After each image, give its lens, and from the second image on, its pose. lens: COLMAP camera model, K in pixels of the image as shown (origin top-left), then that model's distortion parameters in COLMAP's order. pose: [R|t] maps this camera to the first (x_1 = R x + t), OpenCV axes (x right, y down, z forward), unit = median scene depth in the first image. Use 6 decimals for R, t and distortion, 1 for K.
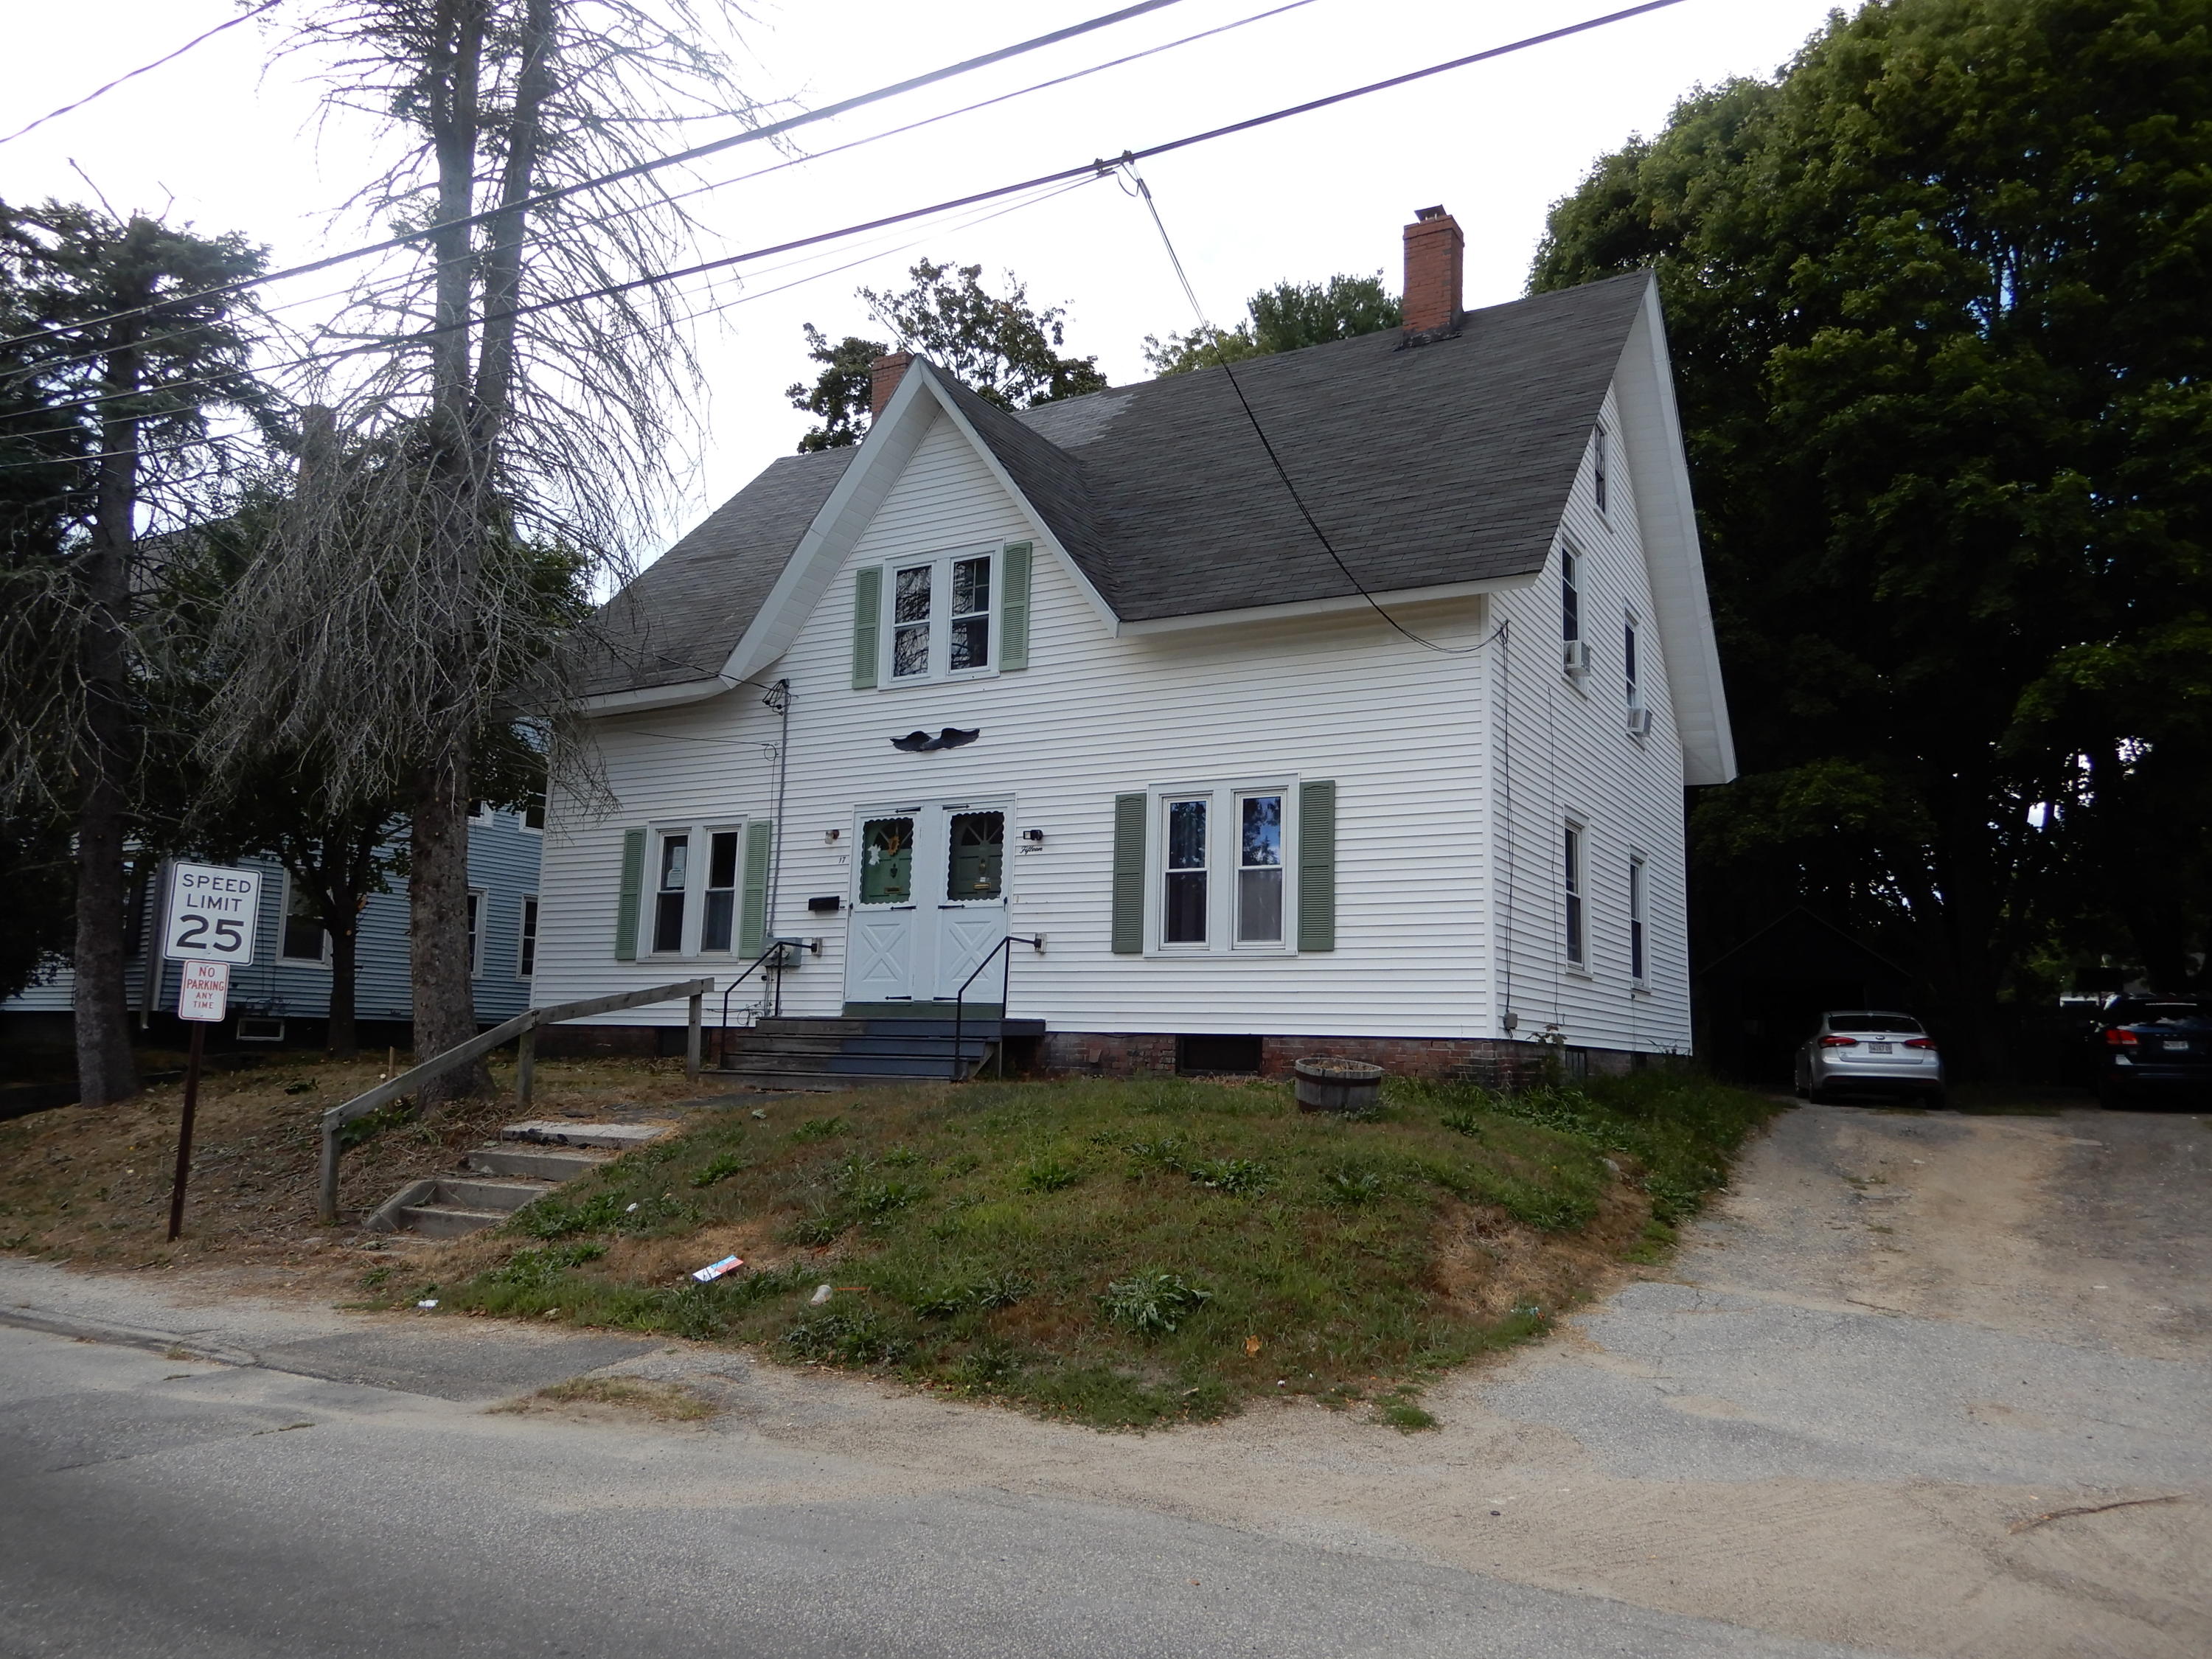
lens RADIAL K [[1567.9, 0, 1092.1], [0, 1567.9, 822.8], [0, 0, 1]] dist [-0.002115, 0.003500]
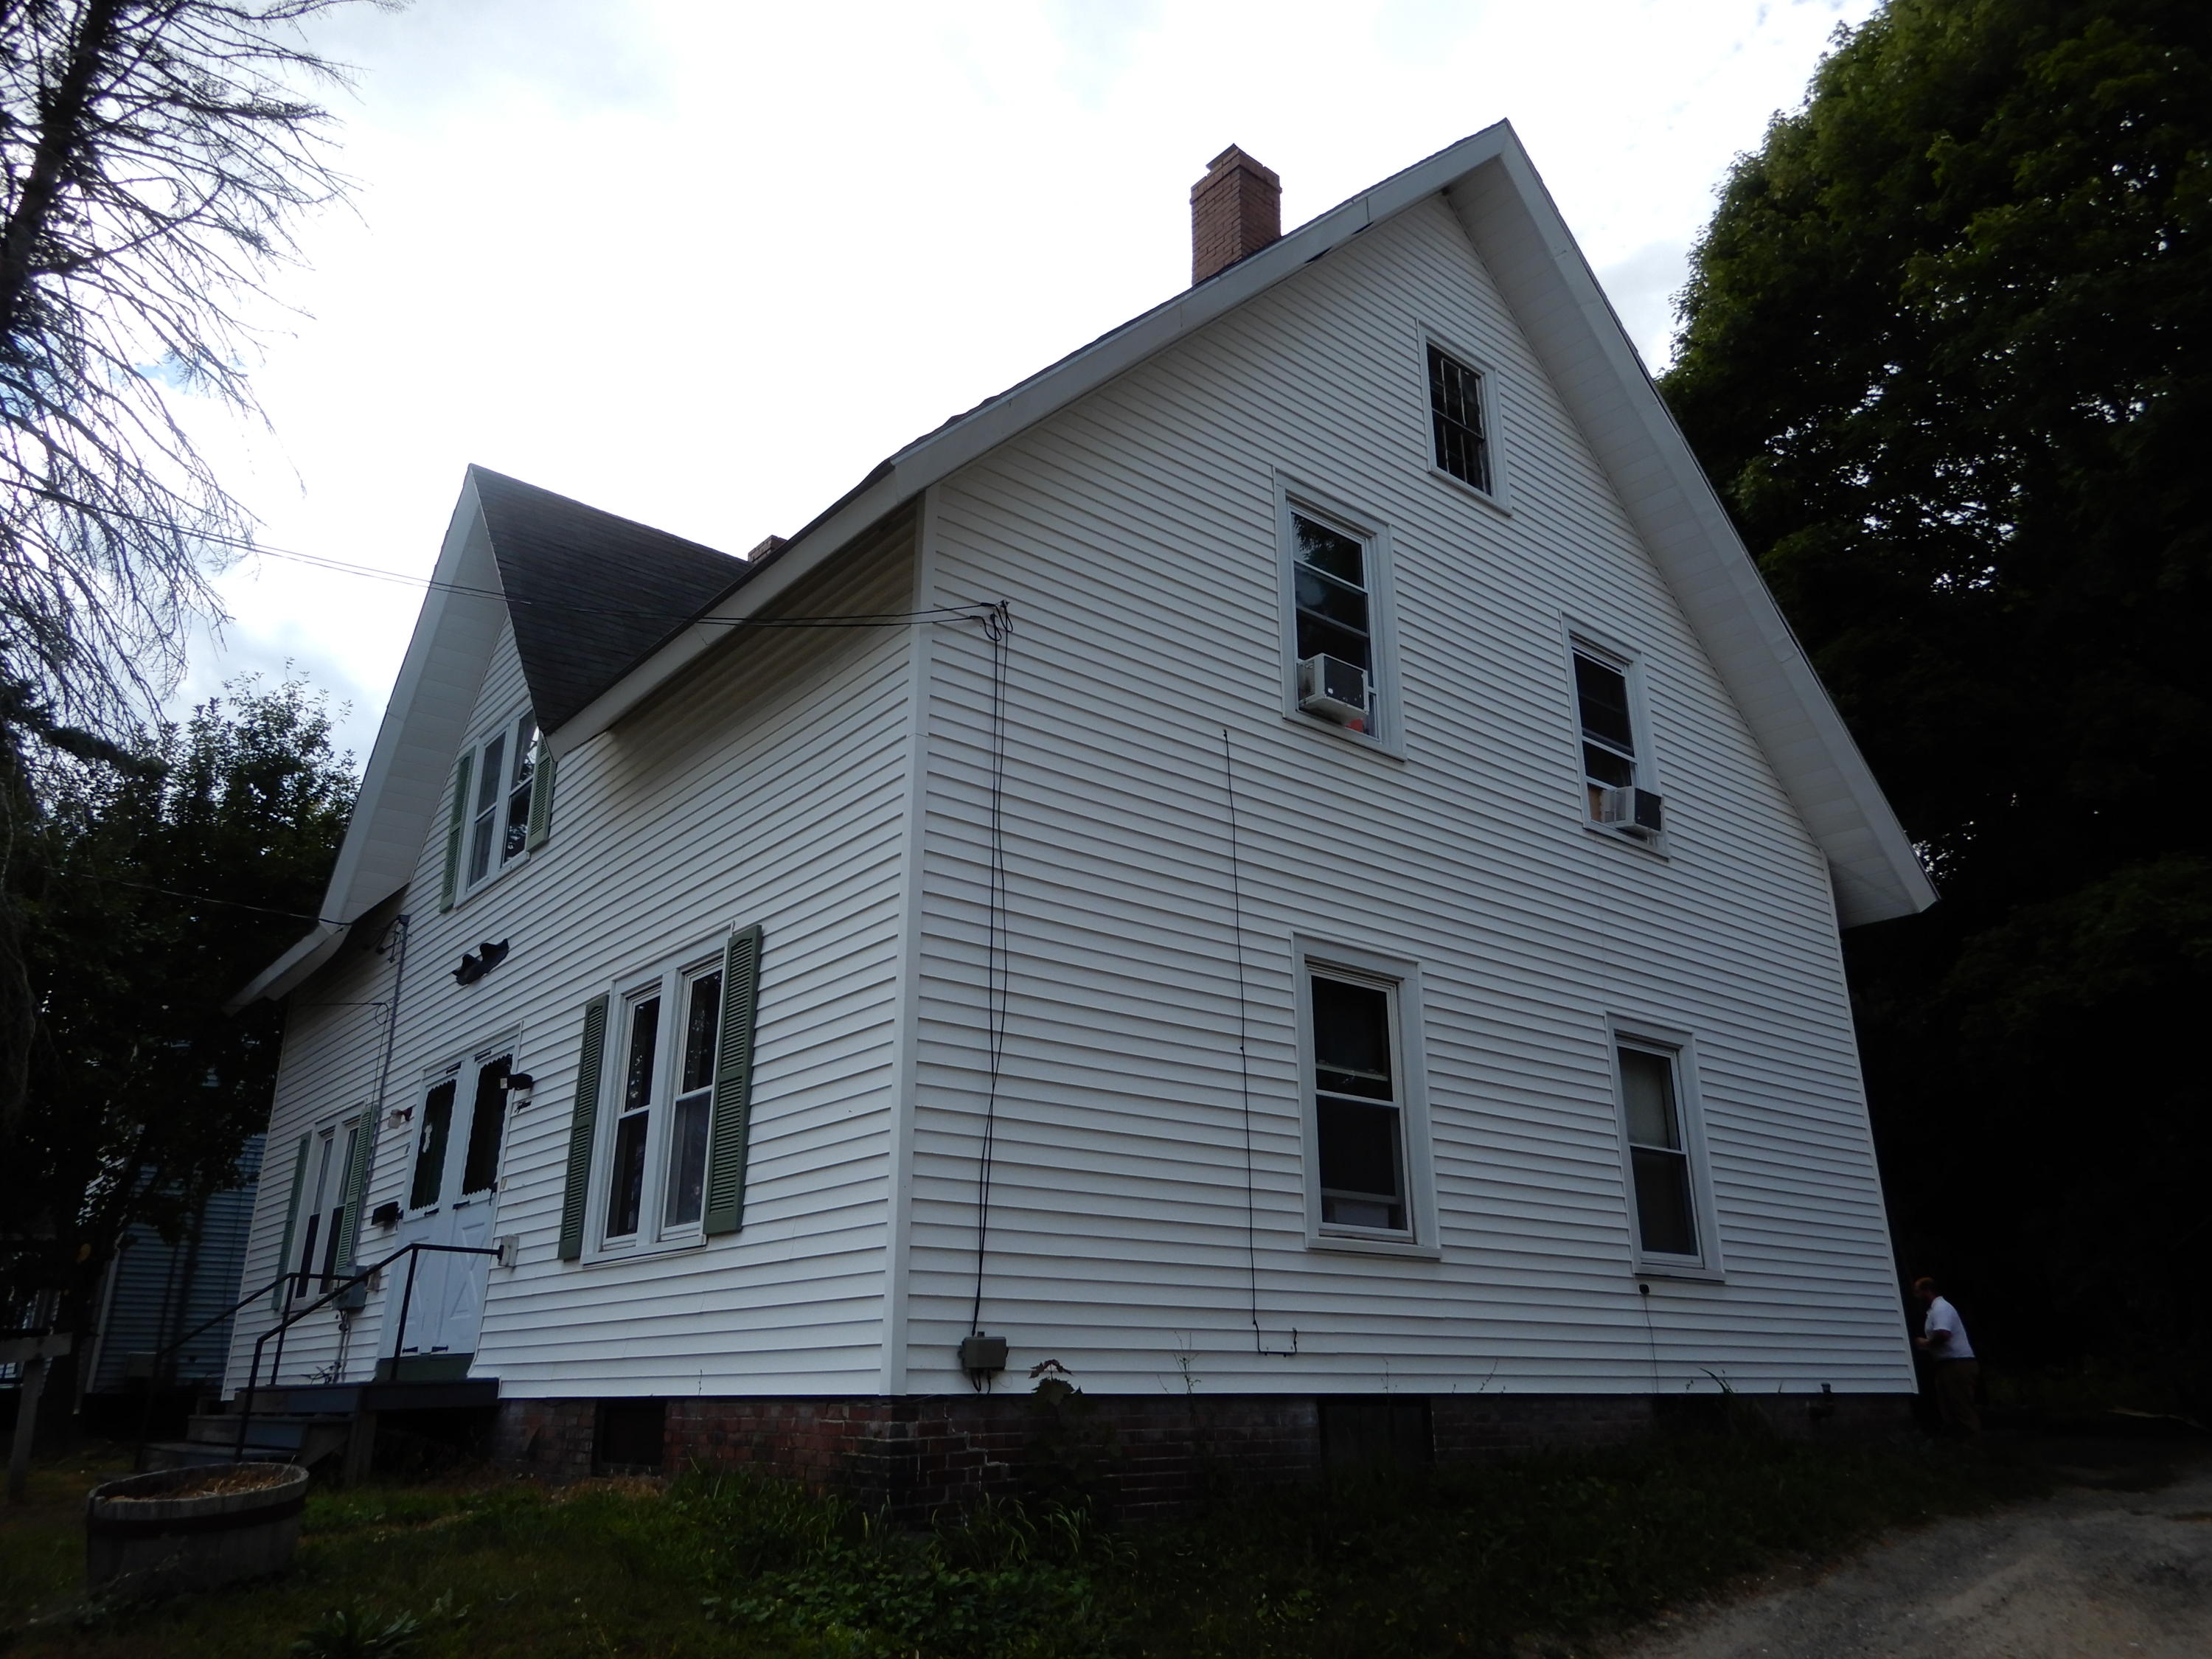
lens RADIAL K [[1567.9, 0, 1092.1], [0, 1567.9, 822.8], [0, 0, 1]] dist [-0.002115, 0.003500]
pose [[0.940121, -0.144445, -0.308719, 0.407576], [0.078581, 0.973214, -0.216054, 0.063061], [0.331658, 0.178858, 0.926290, 0.454807]]
